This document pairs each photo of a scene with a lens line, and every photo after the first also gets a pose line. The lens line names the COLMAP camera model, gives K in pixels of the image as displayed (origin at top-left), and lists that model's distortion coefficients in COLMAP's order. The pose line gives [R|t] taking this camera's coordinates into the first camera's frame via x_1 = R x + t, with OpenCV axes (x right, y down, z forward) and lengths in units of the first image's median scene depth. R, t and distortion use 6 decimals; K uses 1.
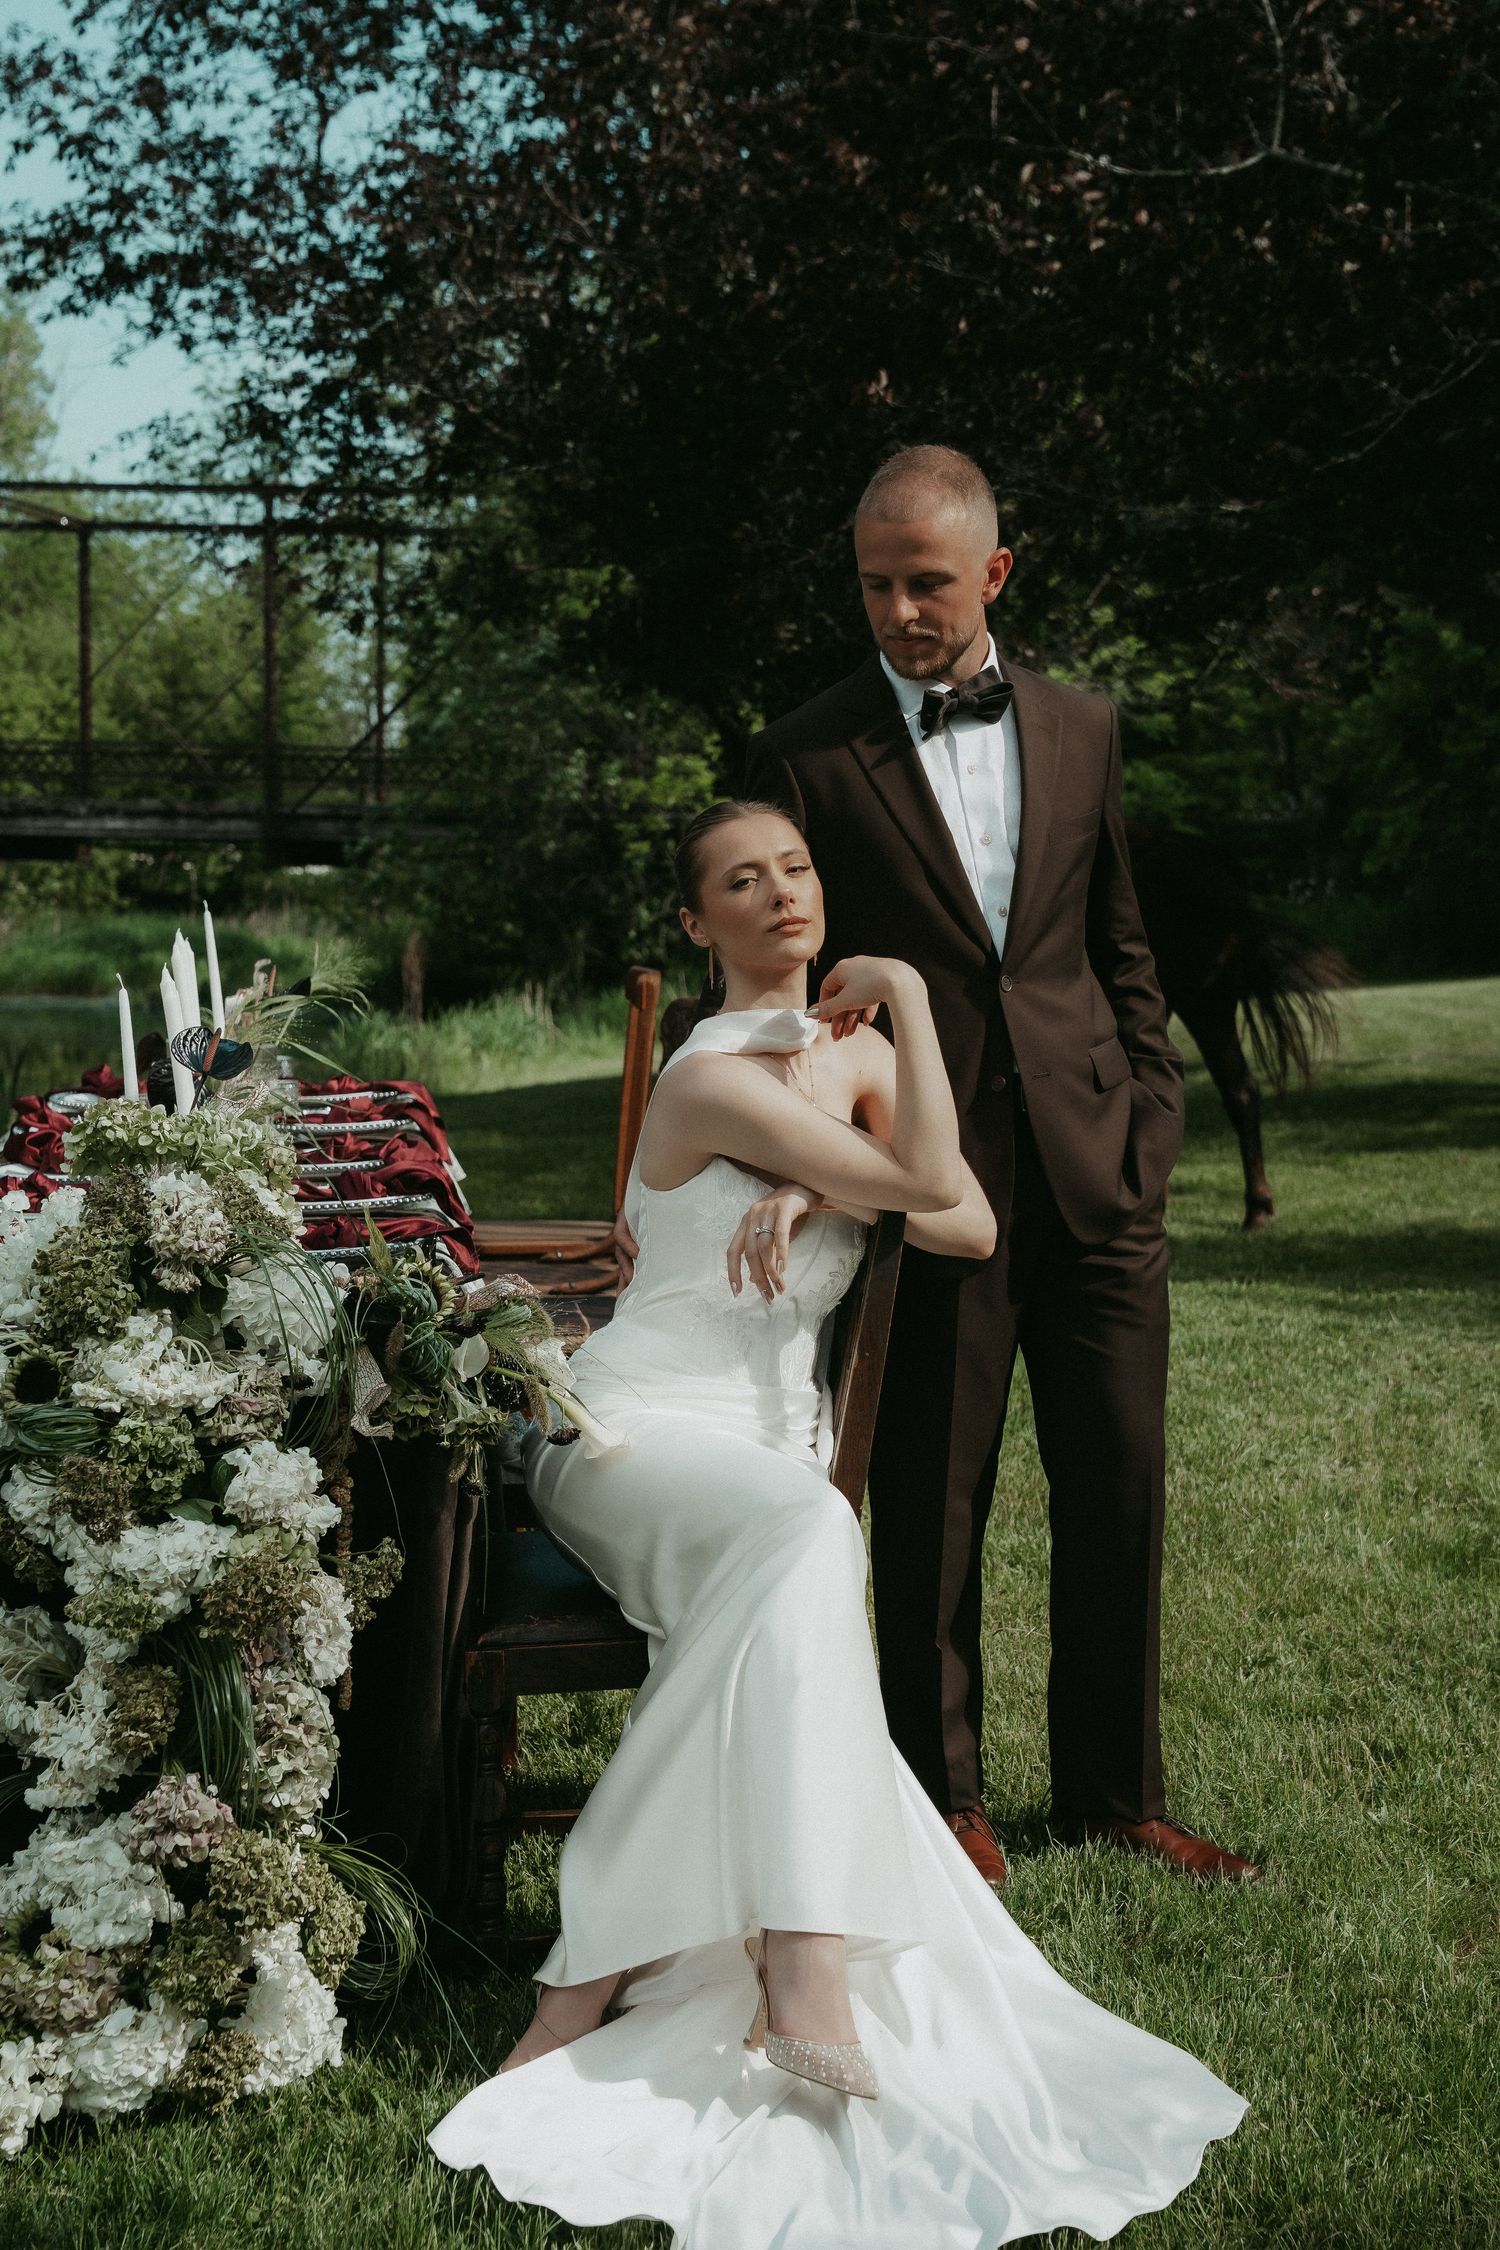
lens RADIAL K [[3618.2, 0, 744.1], [0, 3618.2, 1116.8], [0, 0, 1]] dist [0.325582, 0.000000]
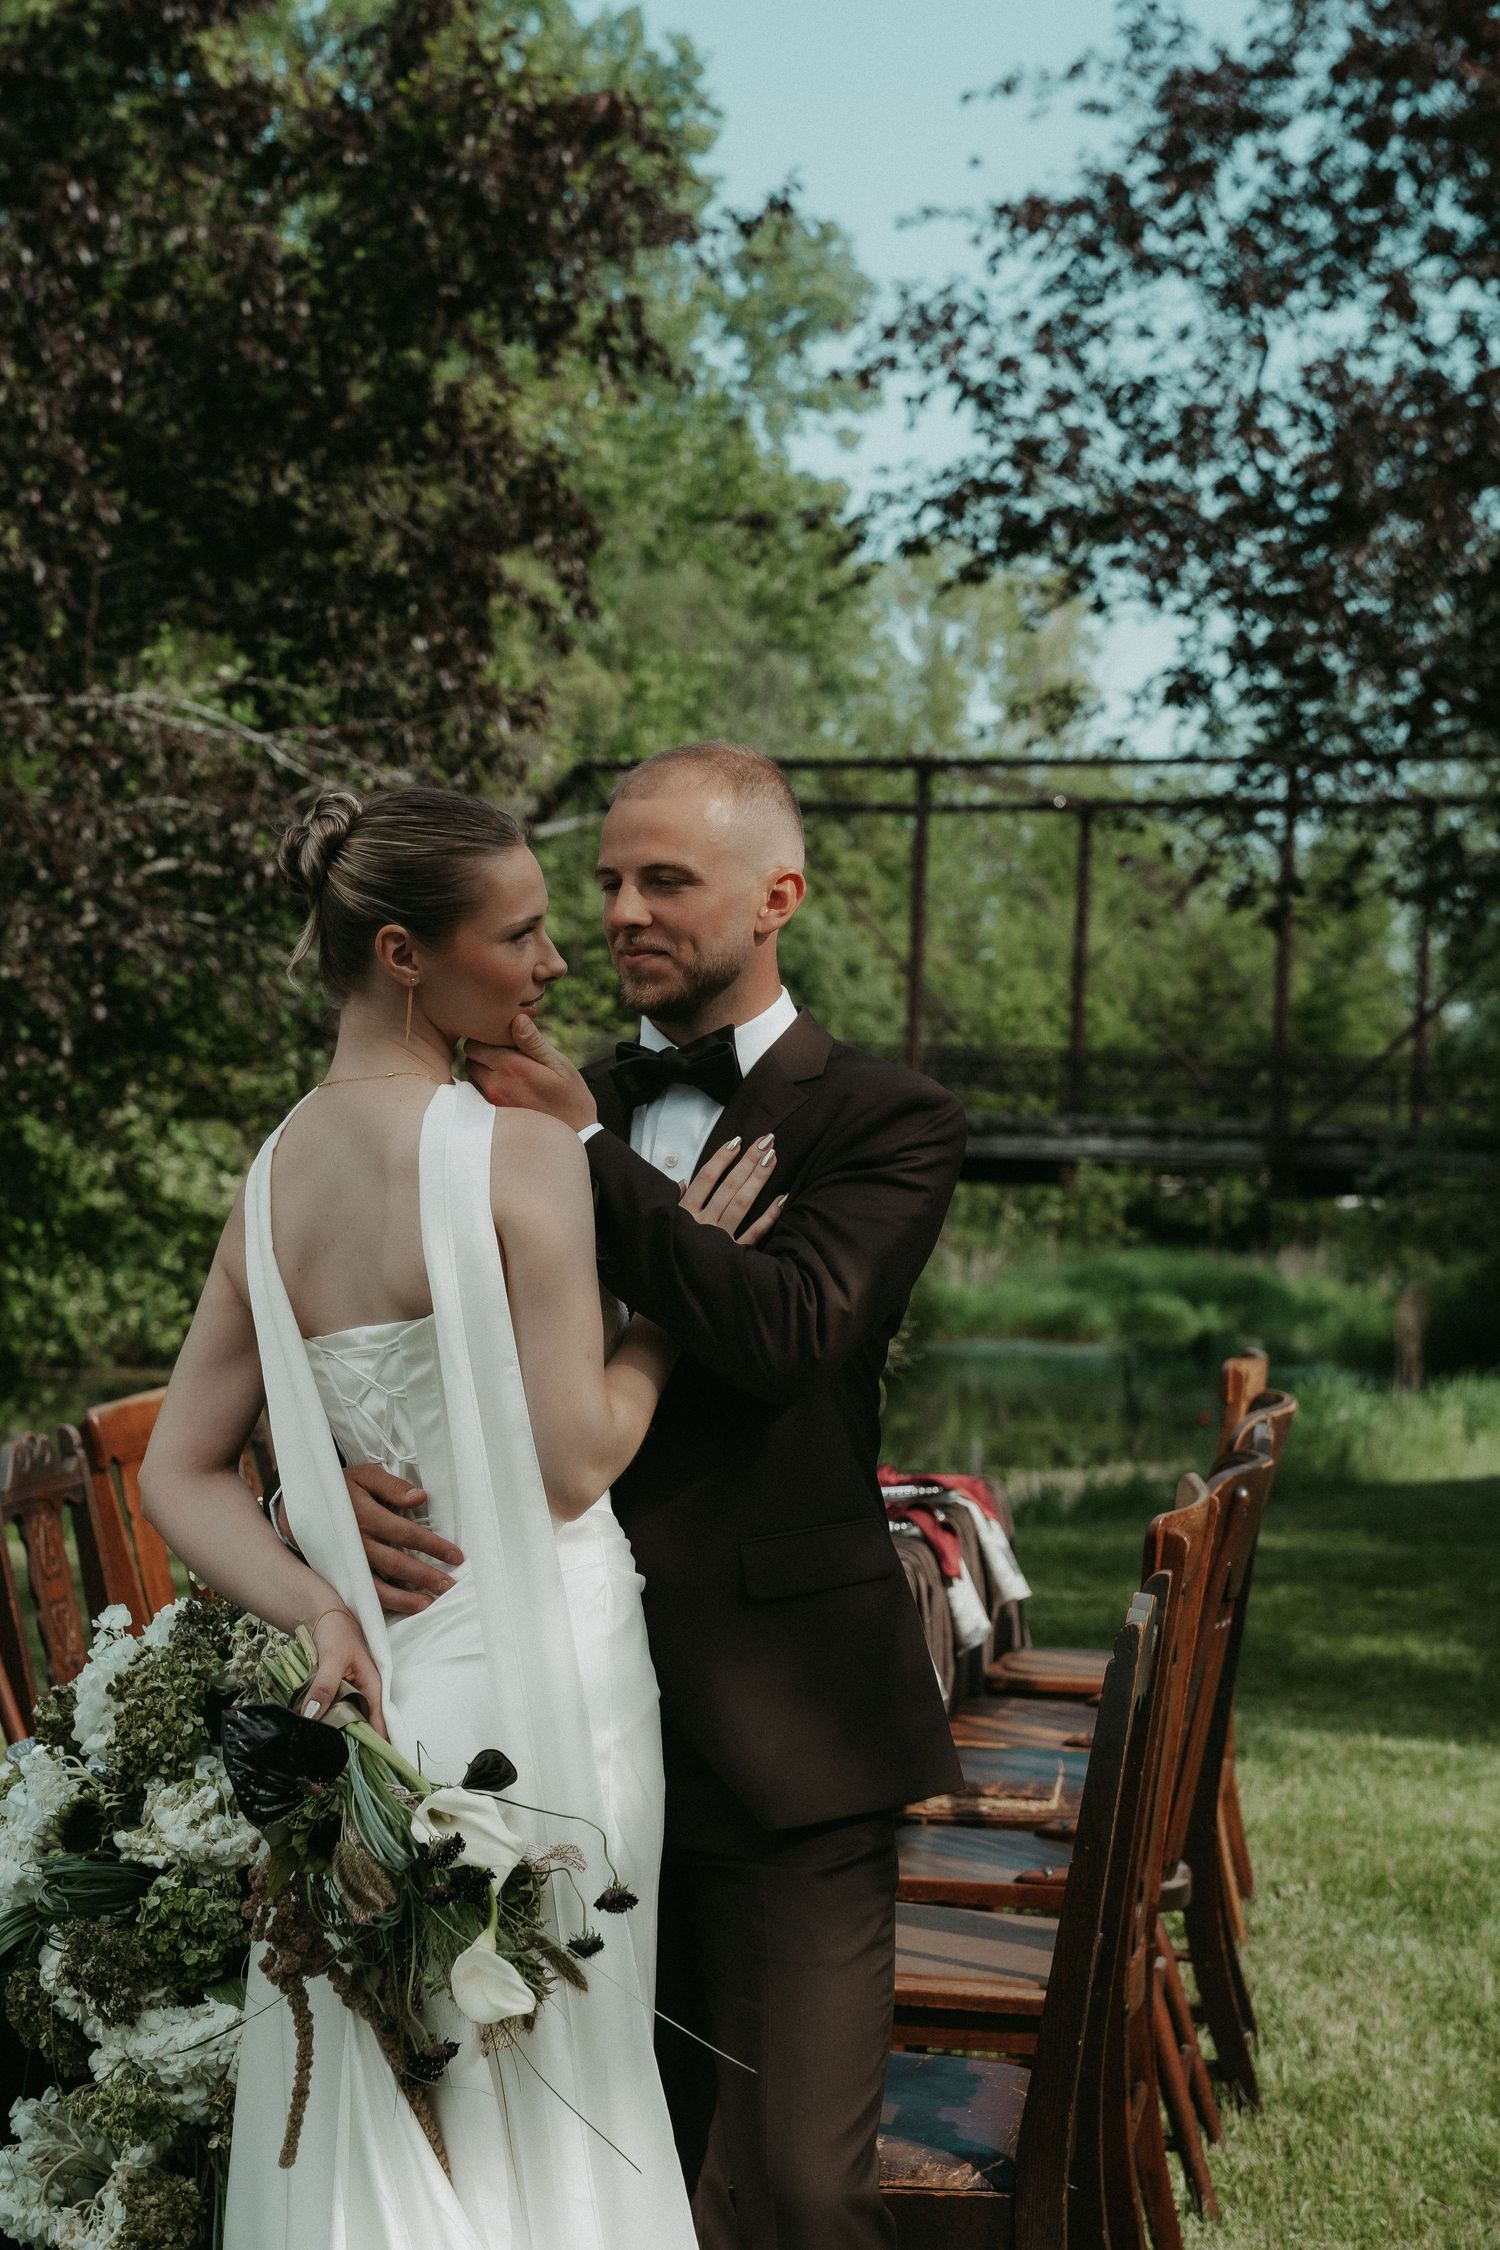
lens RADIAL K [[4312.9, 0, 747.2], [0, 4312.9, 1128.0], [0, 0, 1]] dist [0.317604, 0.000000]
pose [[0.958605, 0.018723, -0.284124, 0.199177], [-0.042021, 0.996213, -0.076124, -0.016261], [0.281623, 0.084912, 0.955761, 0.028911]]
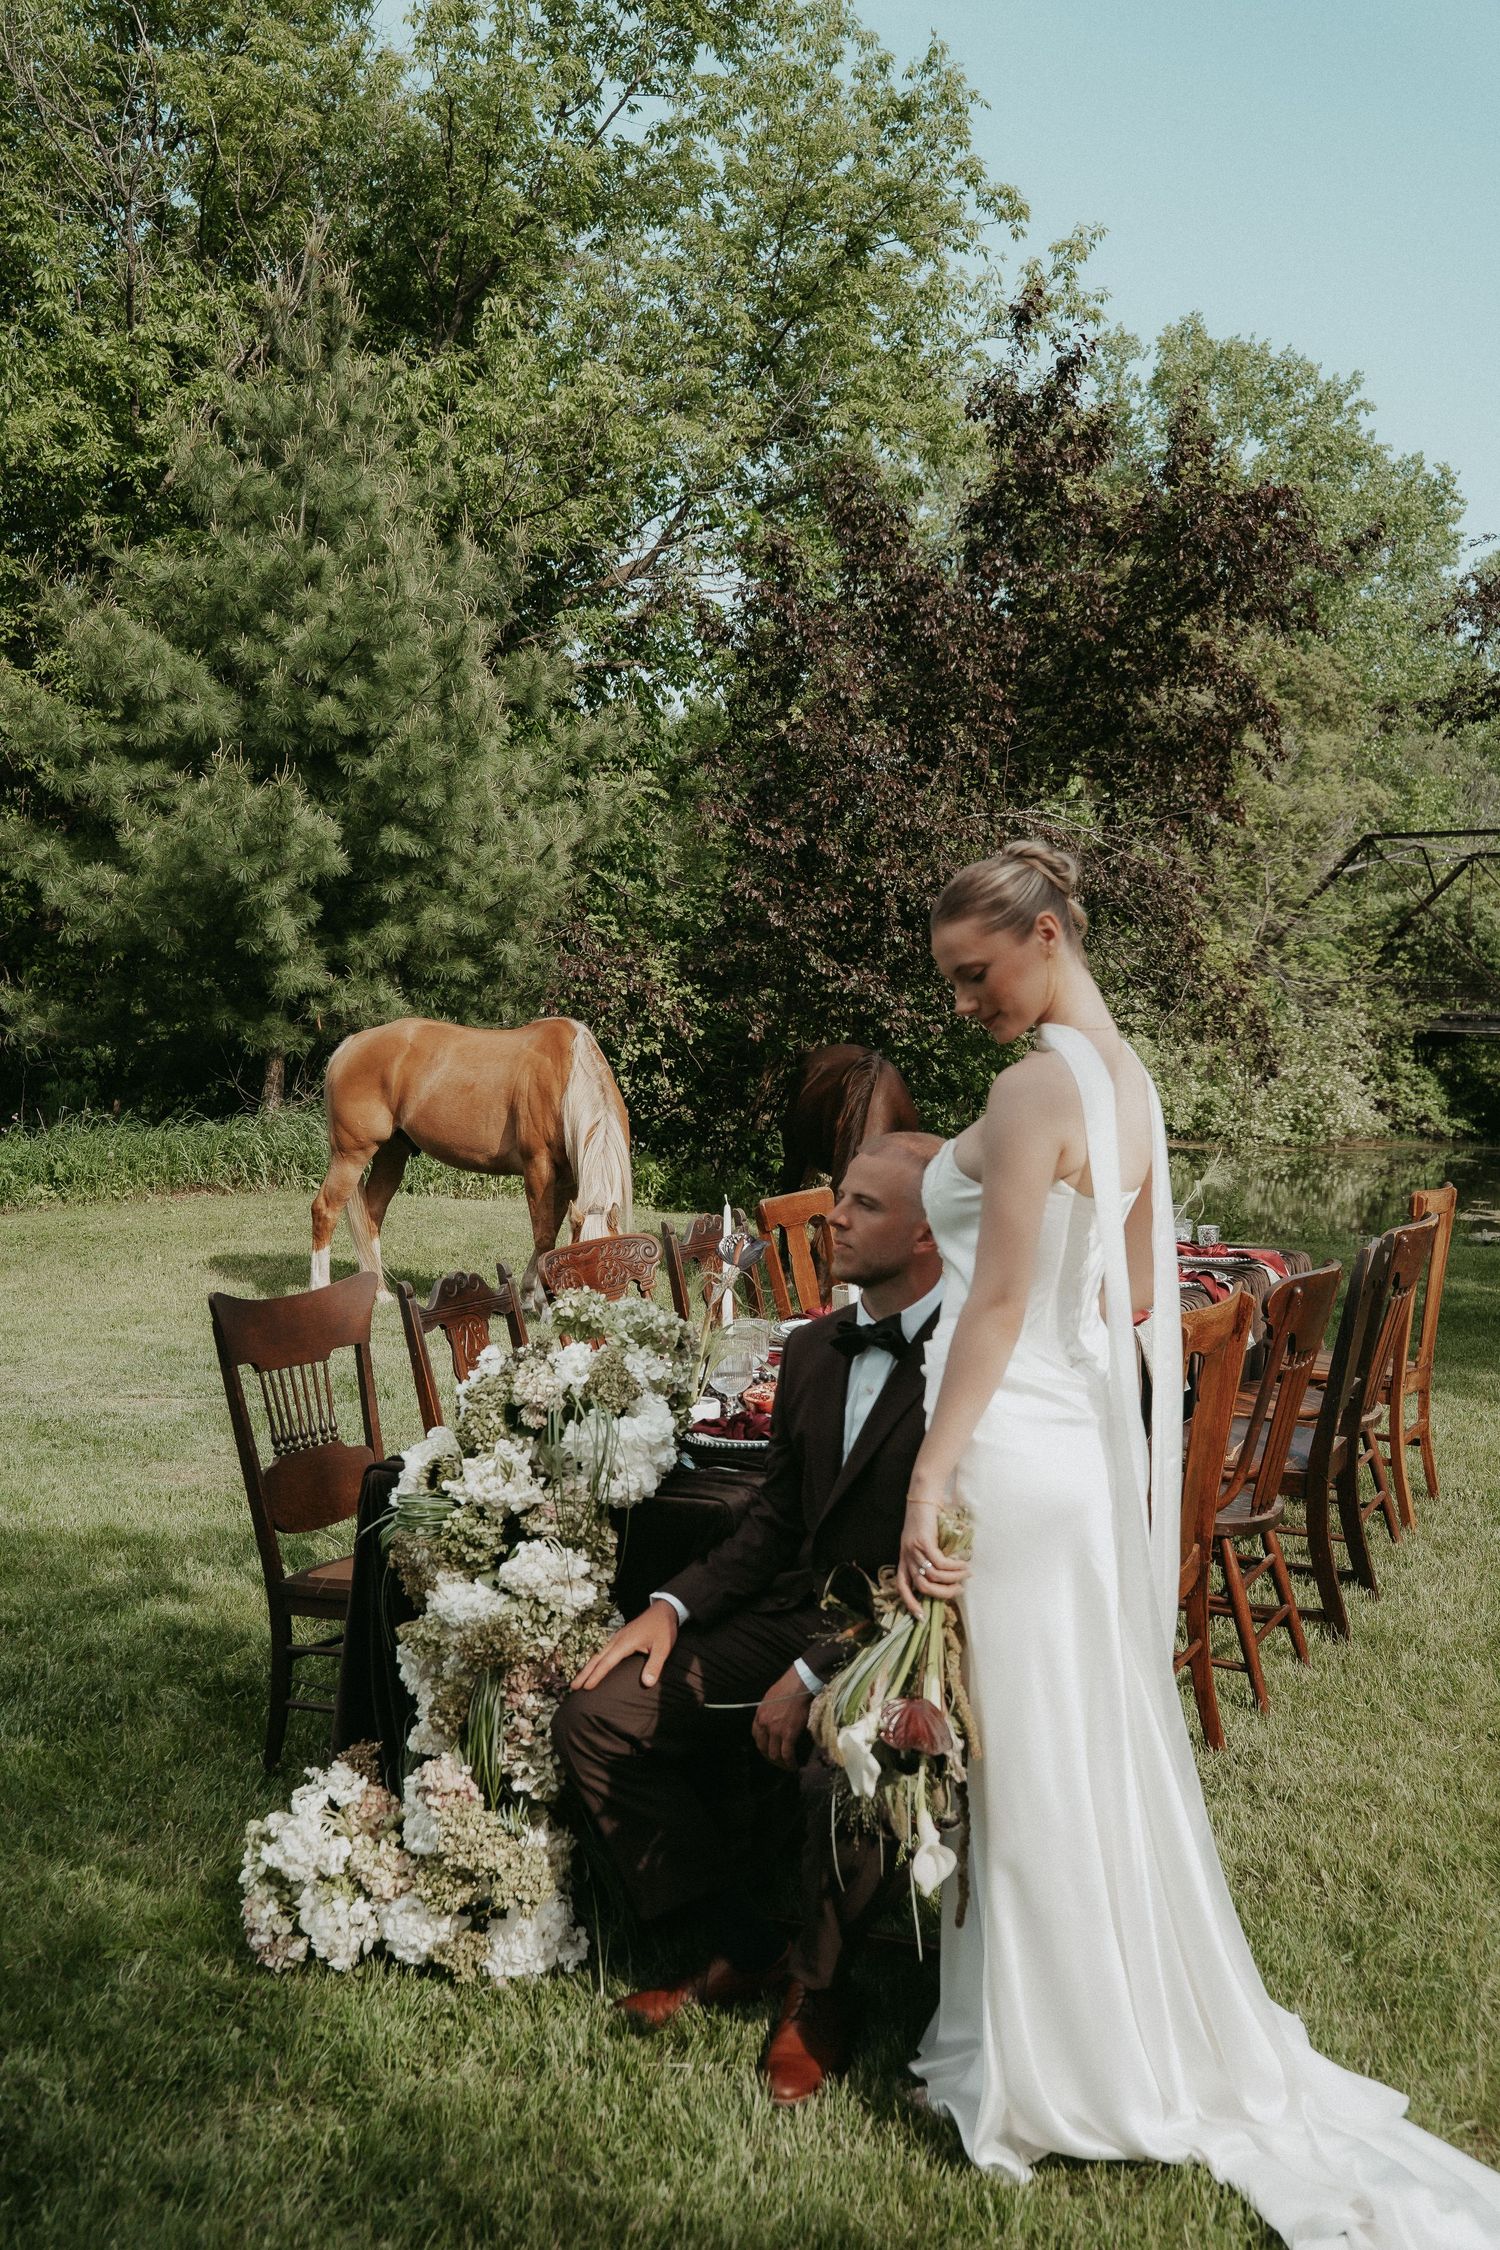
lens RADIAL K [[2034.5, 0, 748.9], [0, 2034.5, 1118.4], [0, 0, 1]] dist [-0.006634, -0.003320]
pose [[0.795992, 0.052188, -0.603053, 0.329737], [-0.068764, 0.997623, -0.004431, -0.064334], [0.601388, 0.044995, 0.797689, 0.314478]]
